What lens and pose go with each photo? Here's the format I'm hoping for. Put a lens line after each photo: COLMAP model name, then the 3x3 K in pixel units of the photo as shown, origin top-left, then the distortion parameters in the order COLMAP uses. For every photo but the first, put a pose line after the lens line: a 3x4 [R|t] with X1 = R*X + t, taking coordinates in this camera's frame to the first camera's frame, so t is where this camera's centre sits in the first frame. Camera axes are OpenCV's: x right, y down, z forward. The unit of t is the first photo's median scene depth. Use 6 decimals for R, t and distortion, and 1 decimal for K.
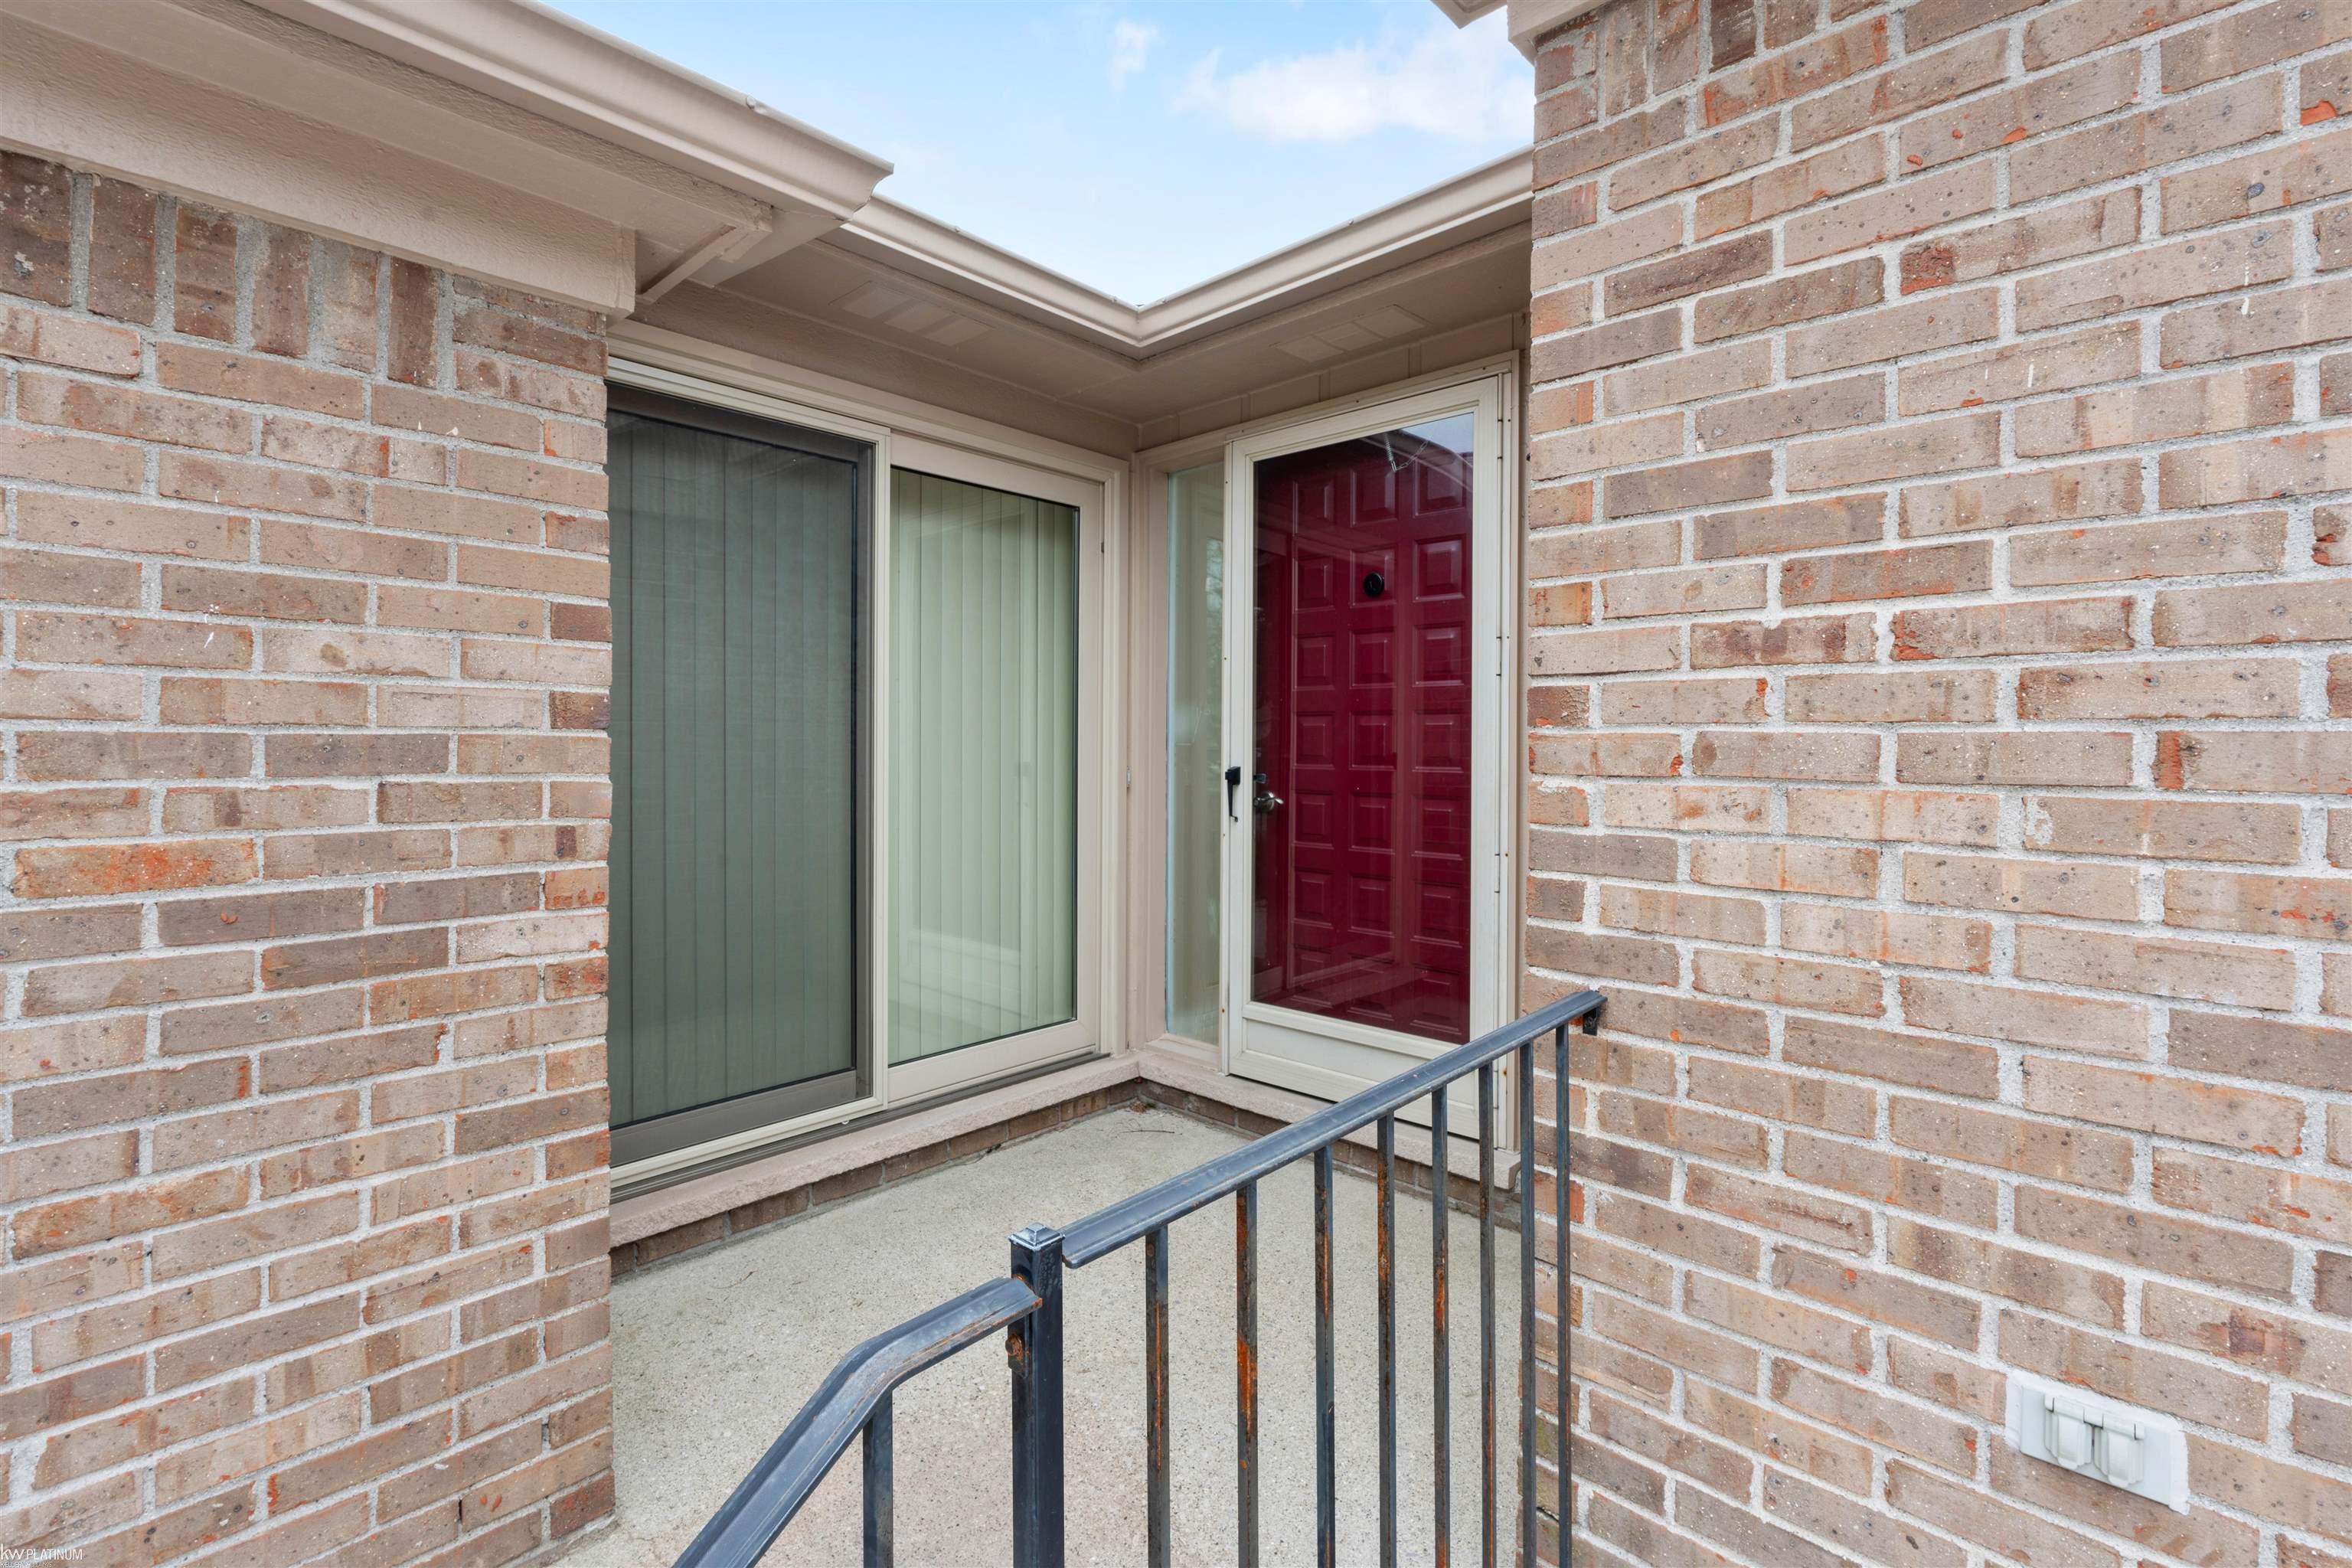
lens RADIAL K [[1030.0, 0, 1163.5], [0, 1030.0, 773.2], [0, 0, 1]] dist [-0.001148, 0.000197]
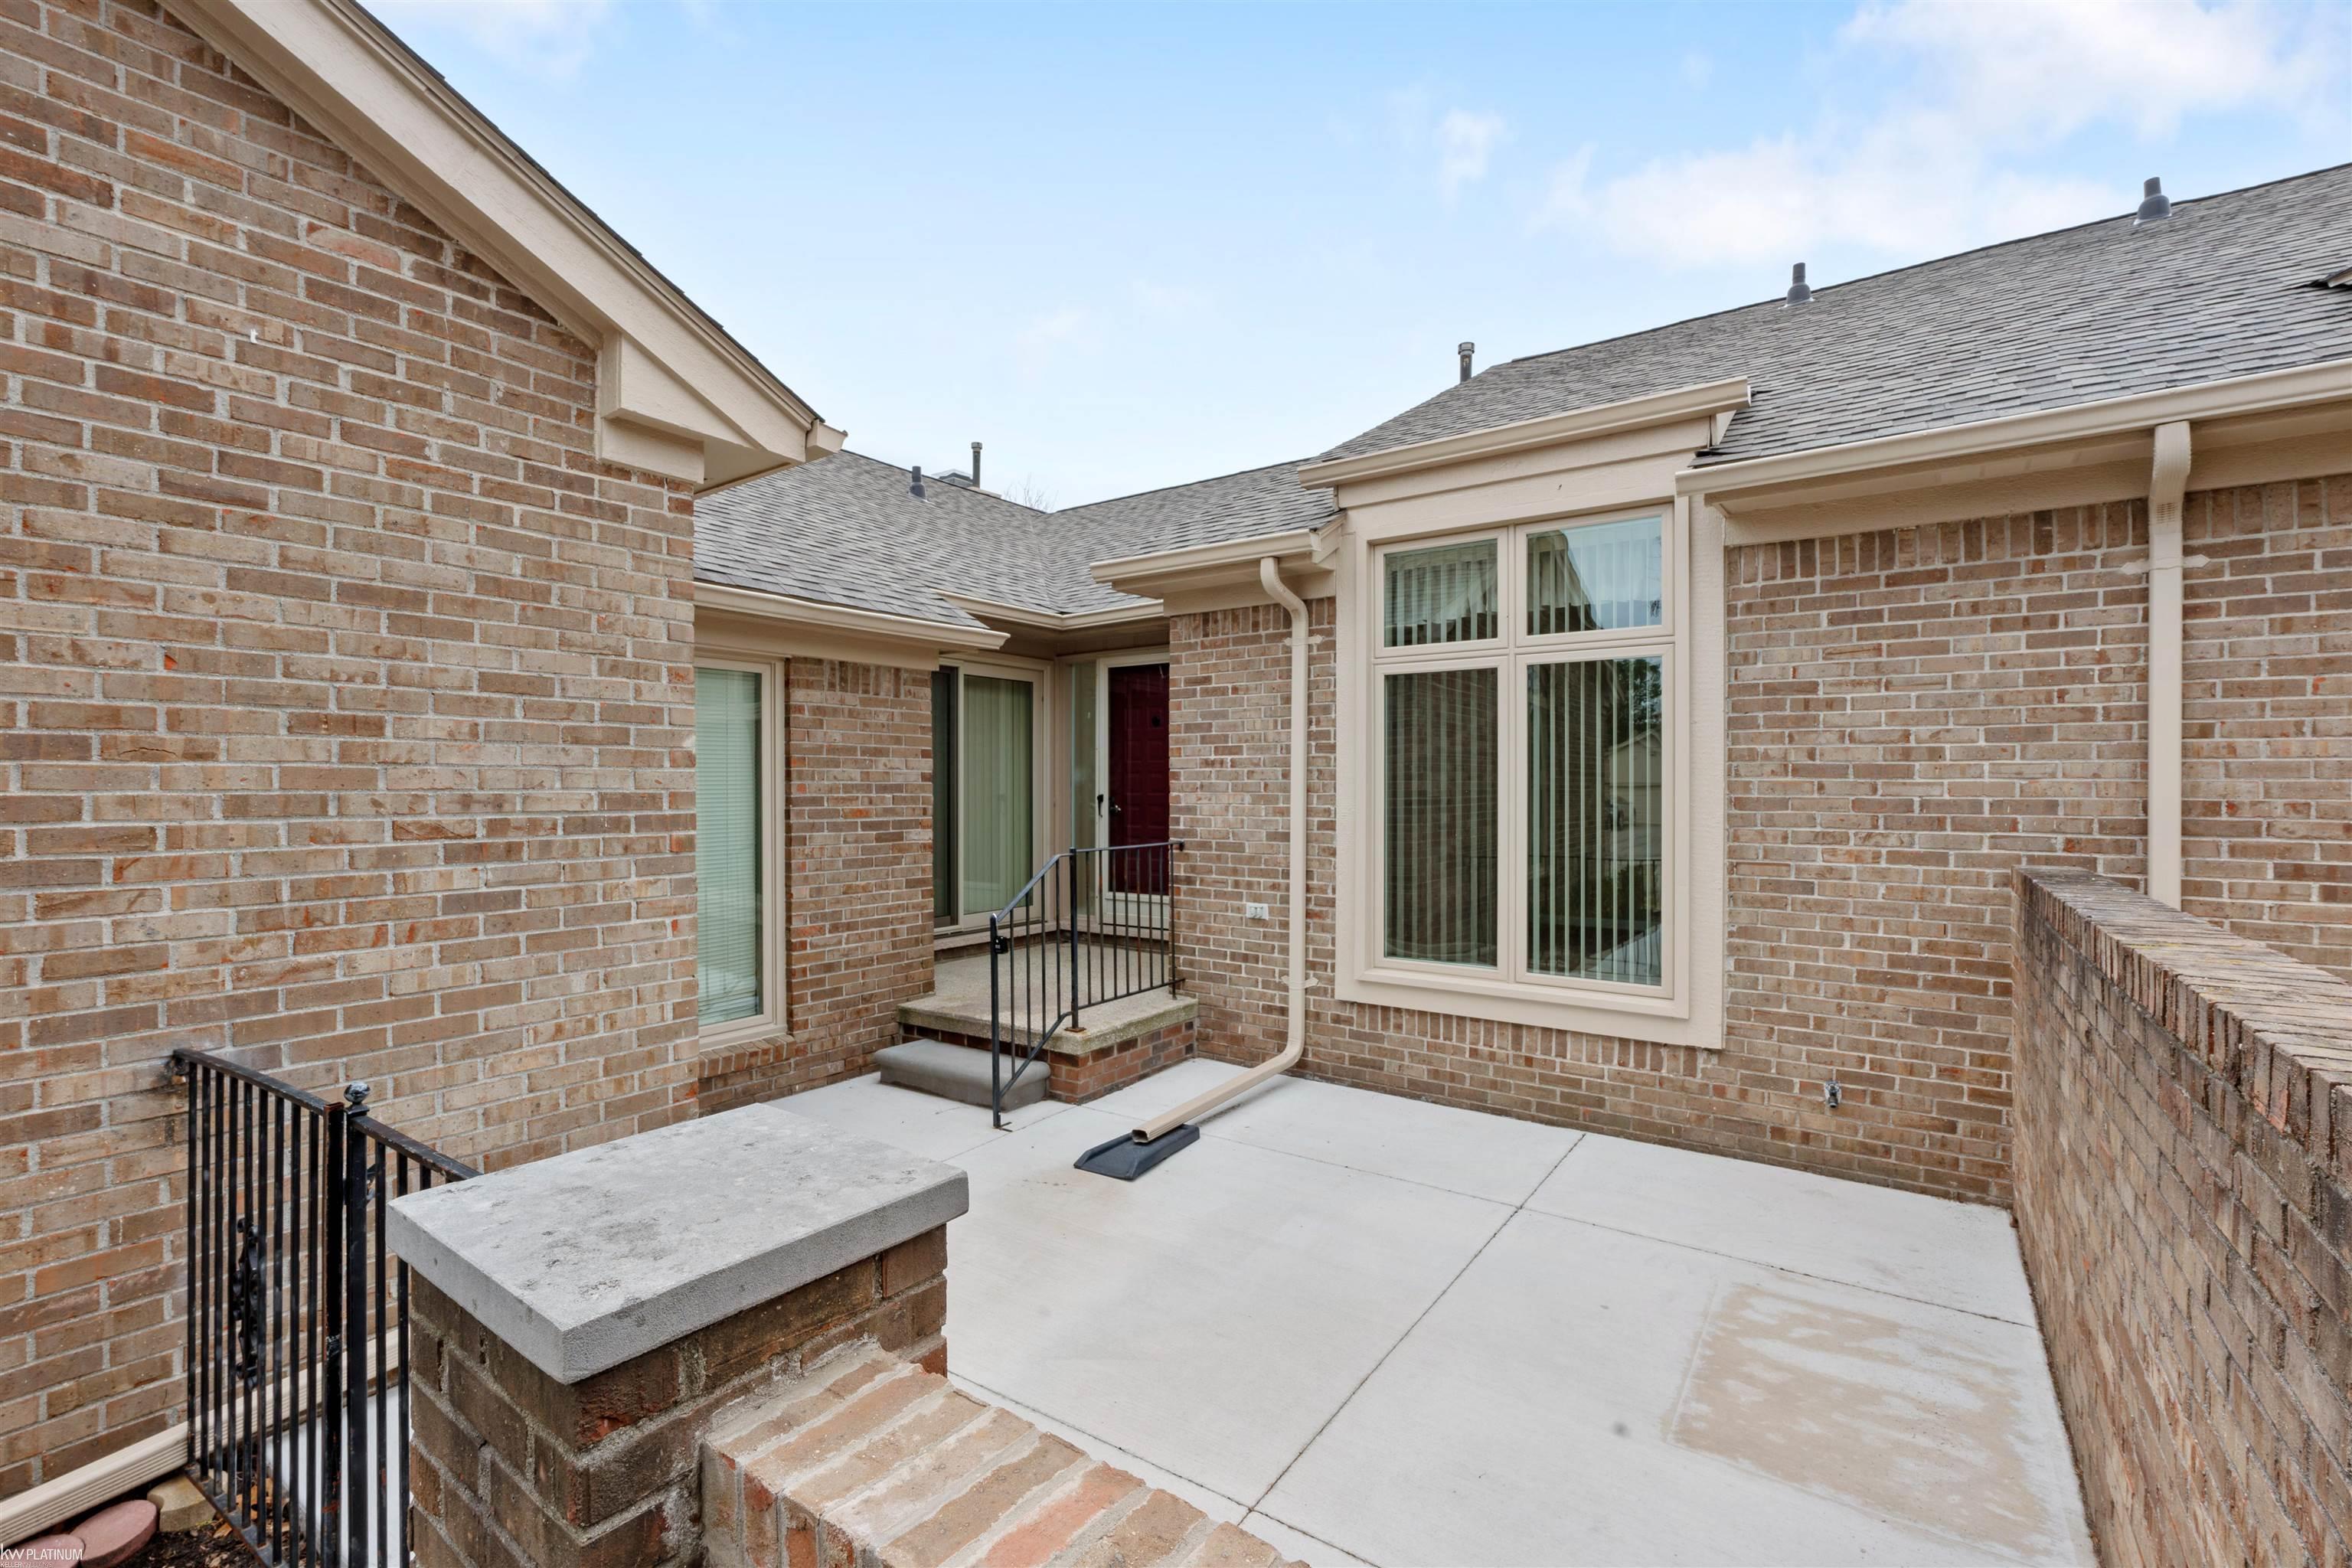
lens RADIAL K [[1030.0, 0, 1163.5], [0, 1030.0, 773.2], [0, 0, 1]] dist [-0.001148, 0.000197]
pose [[0.992299, -0.003454, 0.123821, -0.202035], [0.008449, 0.999170, -0.039839, 0.099614], [-0.123581, 0.040579, 0.991504, -3.395359]]
